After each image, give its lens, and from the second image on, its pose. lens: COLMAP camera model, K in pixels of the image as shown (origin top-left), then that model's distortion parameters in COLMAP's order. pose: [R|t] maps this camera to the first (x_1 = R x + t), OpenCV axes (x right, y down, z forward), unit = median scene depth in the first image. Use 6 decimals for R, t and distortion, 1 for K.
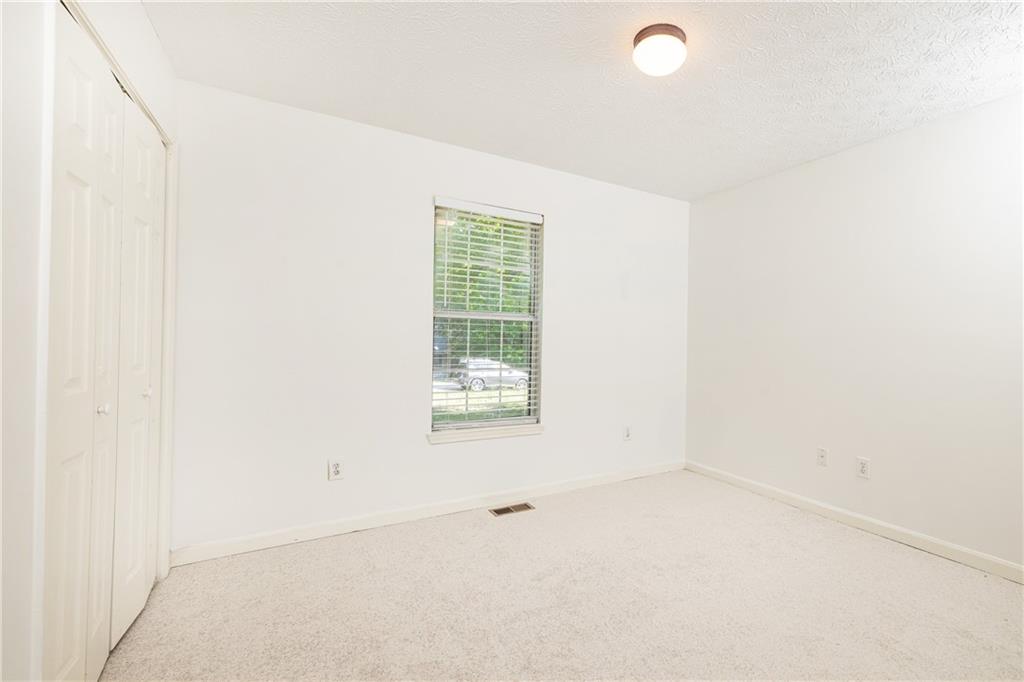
lens RADIAL K [[431.3, 0, 512.0], [0, 431.3, 341.0], [0, 0, 1]] dist [0.001618, 0.000042]
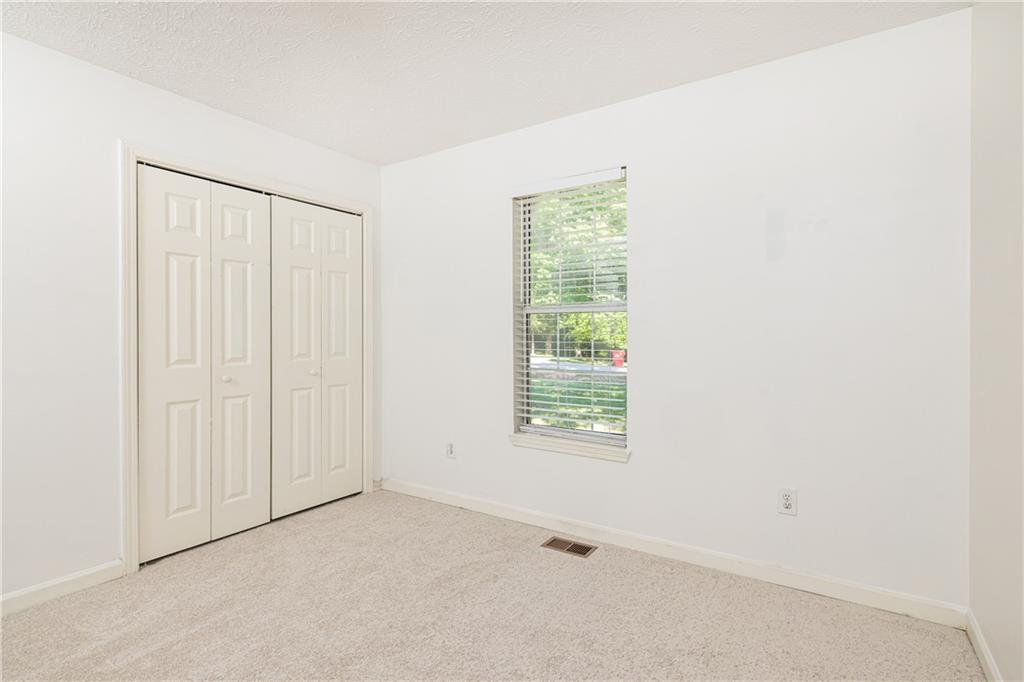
lens RADIAL K [[523.7, 0, 512.0], [0, 523.7, 341.0], [0, 0, 1]] dist [0.001367, 0.000051]
pose [[0.450103, -0.005888, -0.892957, 0.845185], [0.006101, 0.999975, -0.003519, 0.008963], [0.892956, -0.003864, 0.450128, 0.458524]]
